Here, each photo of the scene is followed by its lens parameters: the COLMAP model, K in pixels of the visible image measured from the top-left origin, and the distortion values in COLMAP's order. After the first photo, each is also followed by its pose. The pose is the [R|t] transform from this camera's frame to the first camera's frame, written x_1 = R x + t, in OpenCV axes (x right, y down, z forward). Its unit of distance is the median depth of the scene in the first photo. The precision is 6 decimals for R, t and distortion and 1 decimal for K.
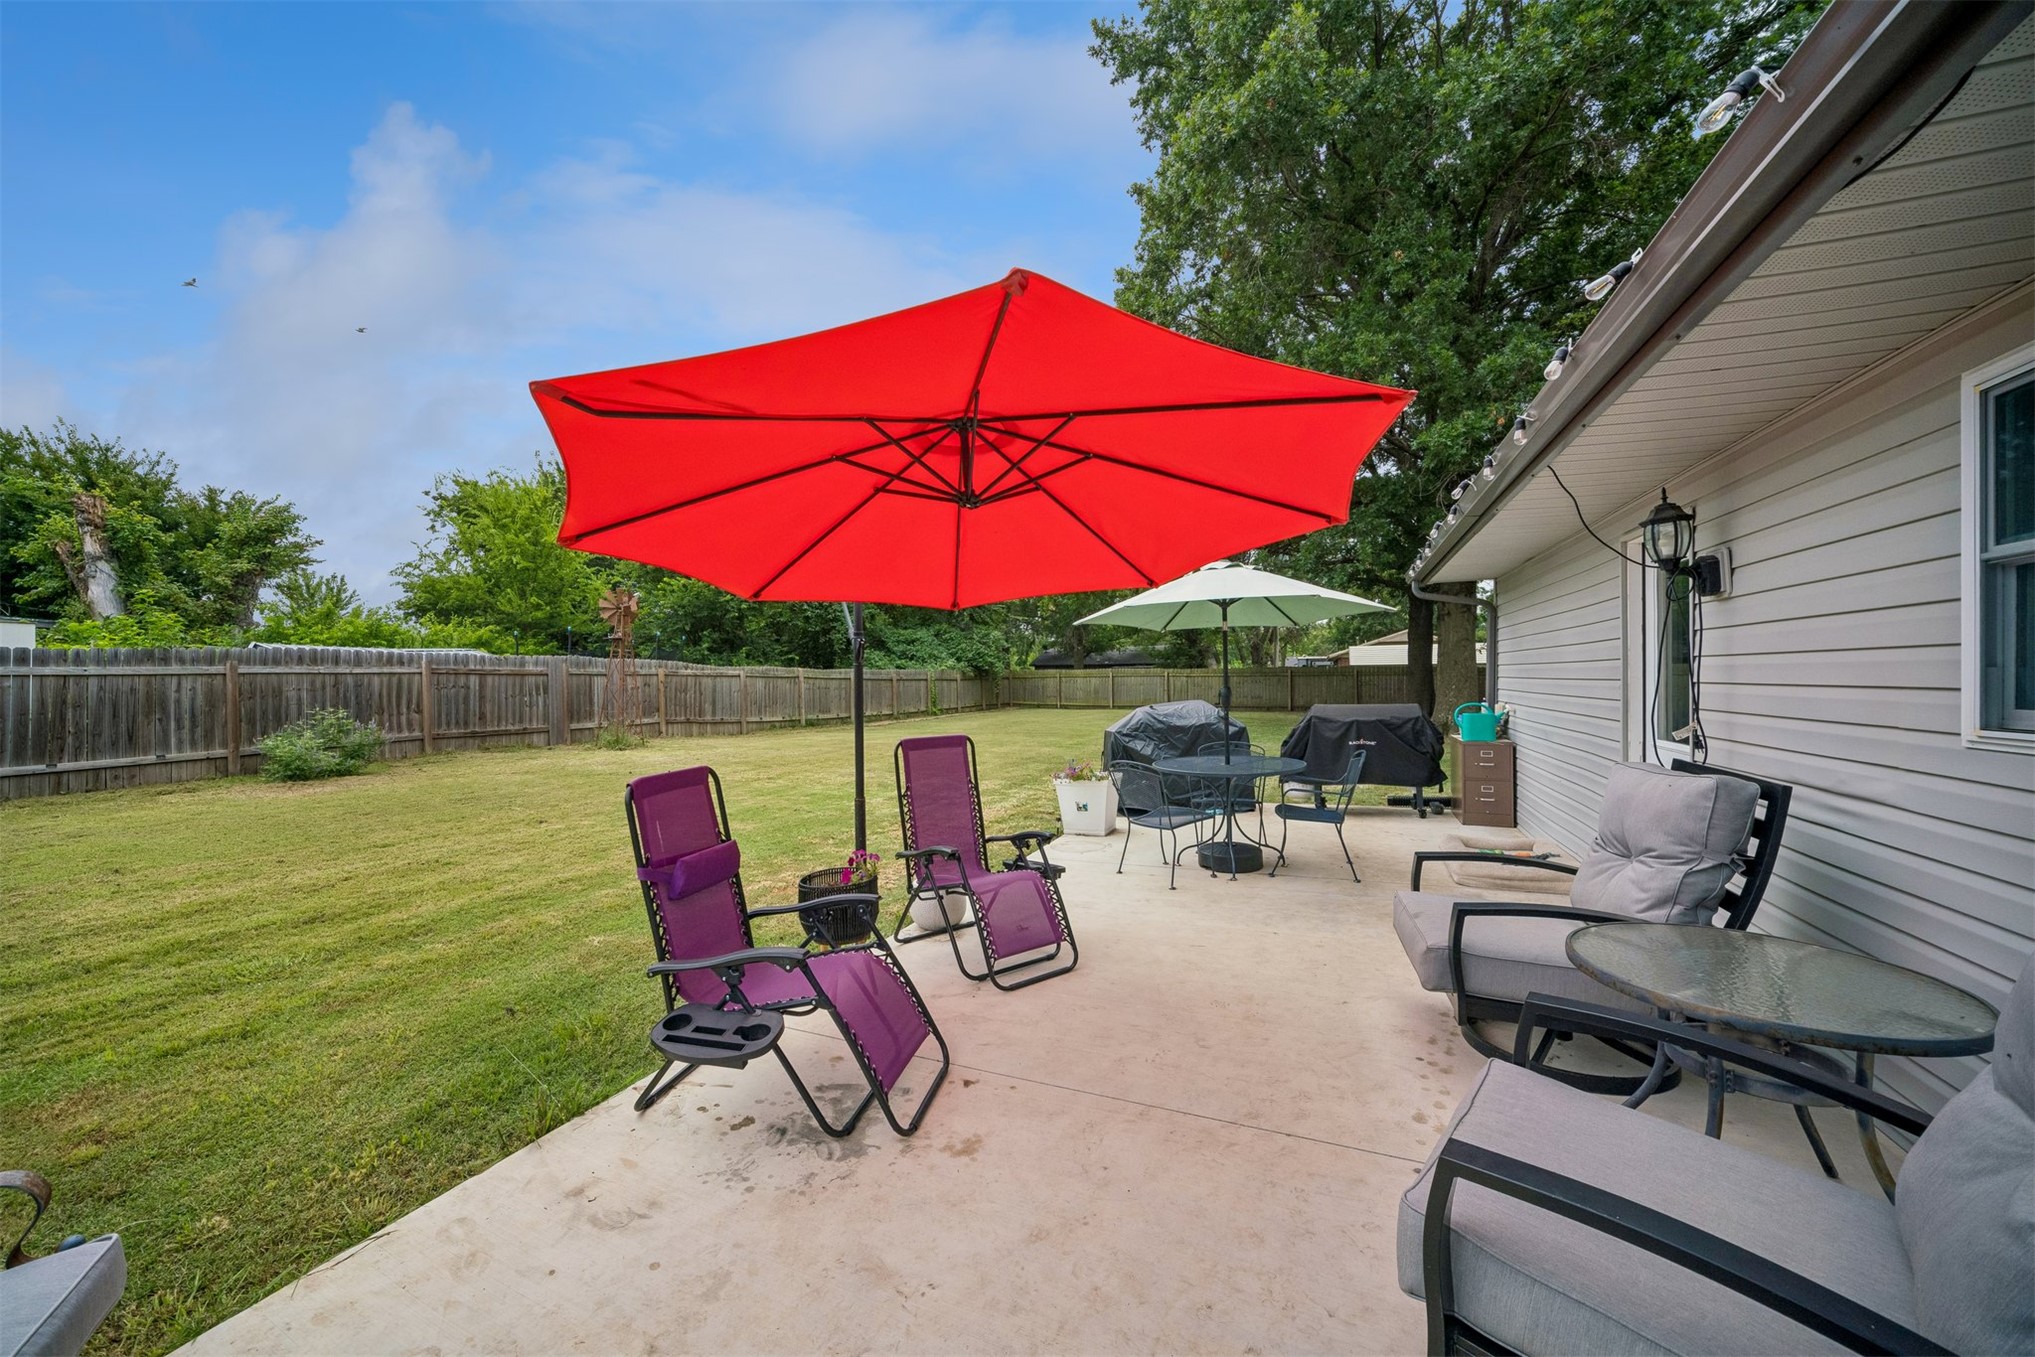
lens RADIAL K [[712.4, 0, 999.8], [0, 712.4, 672.1], [0, 0, 1]] dist [-0.021149, 0.007934]
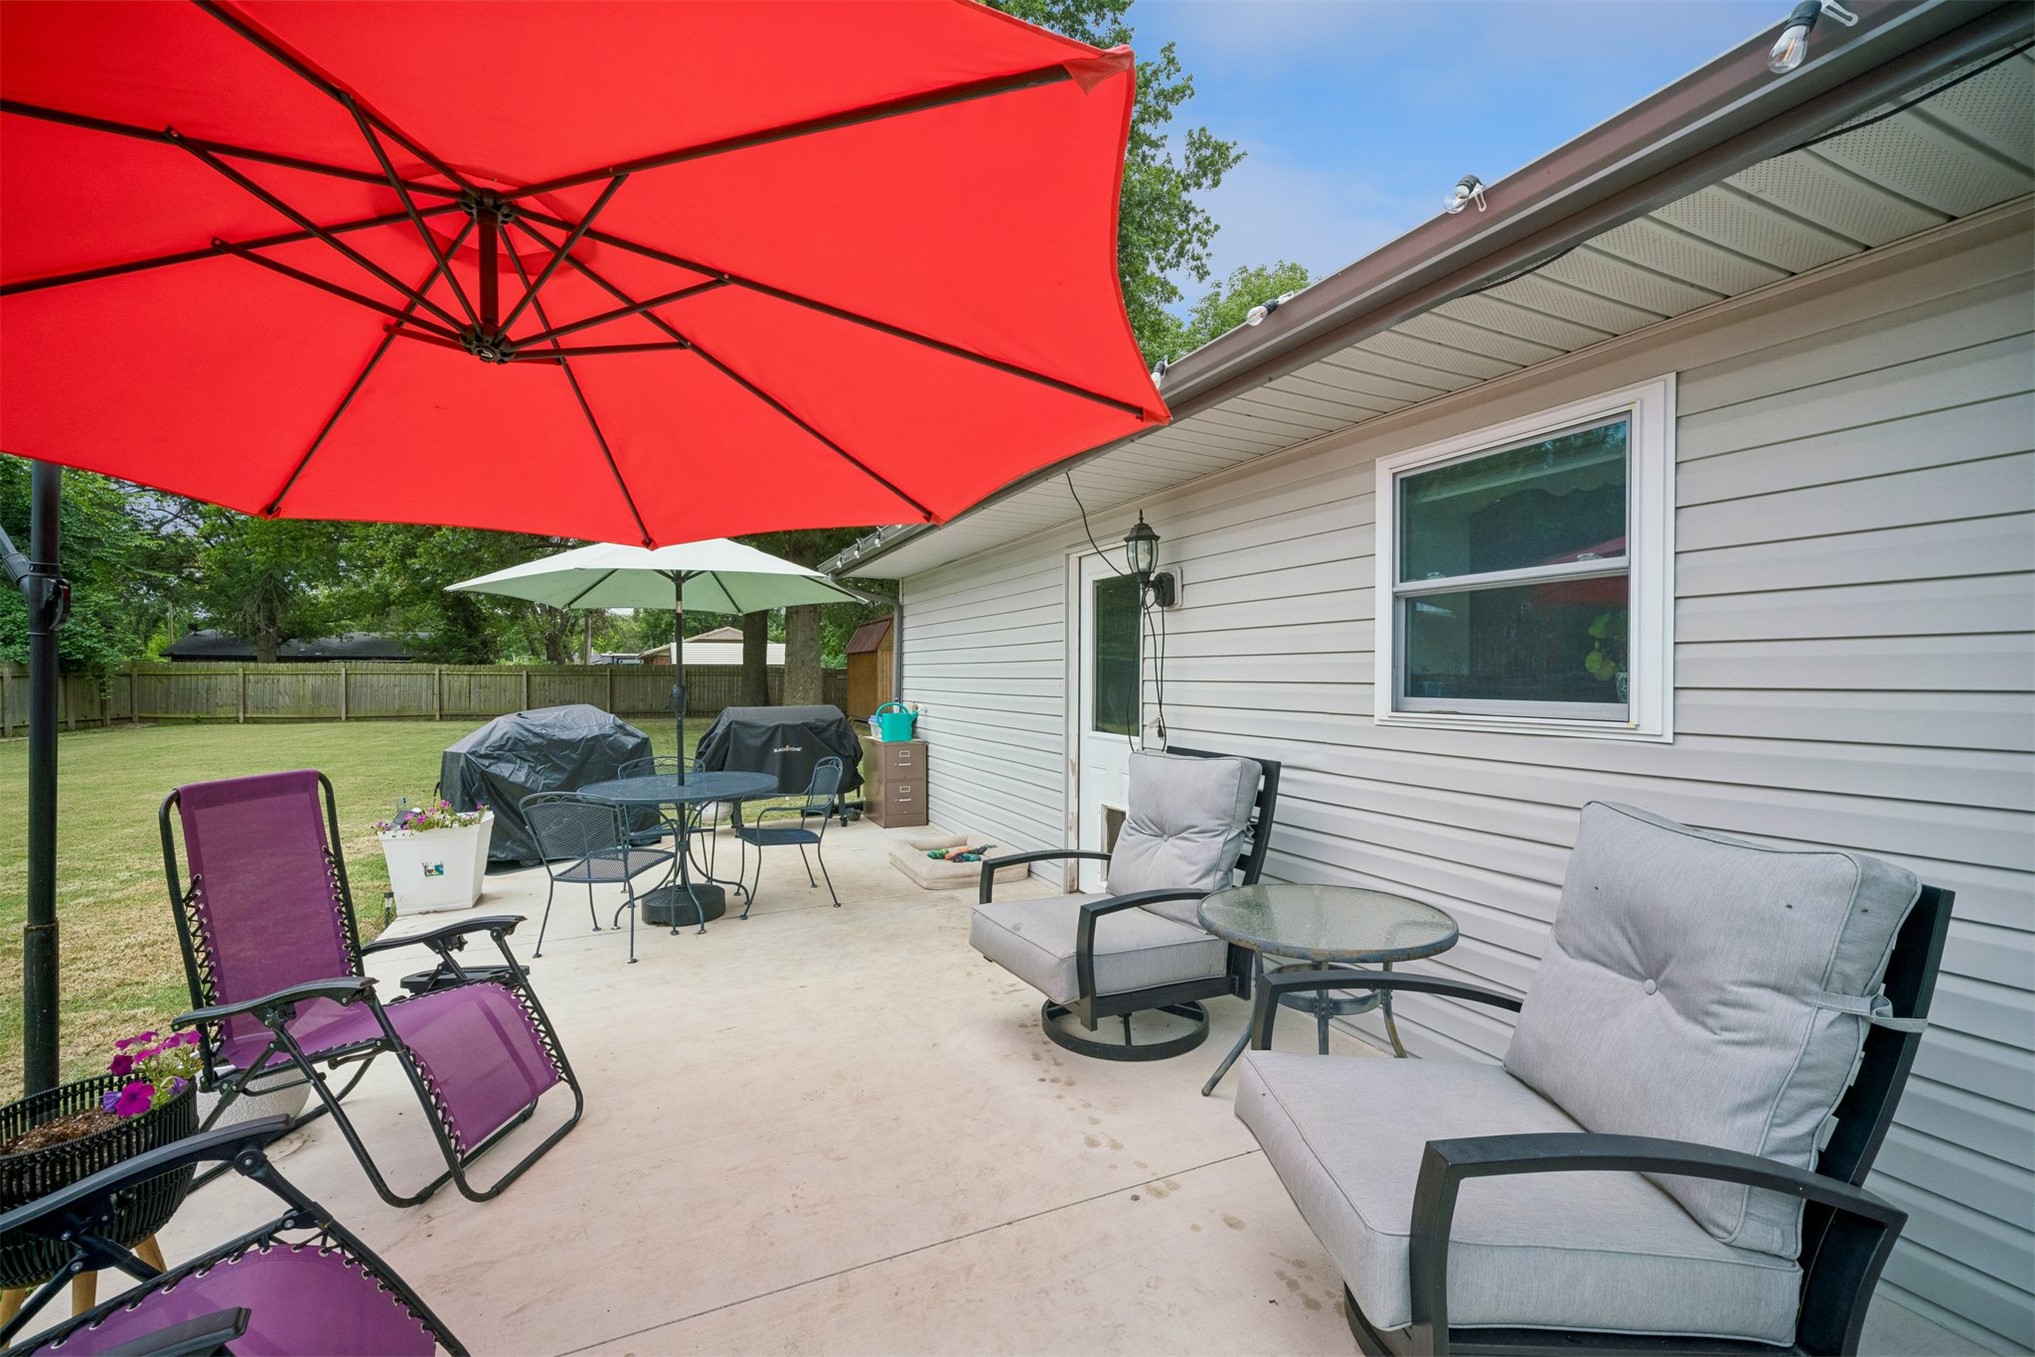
lens RADIAL K [[846.8, 0, 958.2], [0, 846.8, 671.8], [0, 0, 1]] dist [-0.021371, 0.015900]
pose [[0.693300, 0.012219, 0.720545, -0.199310], [-0.012355, 0.999911, -0.005069, 0.009566], [-0.720543, -0.005388, 0.693389, 0.208709]]
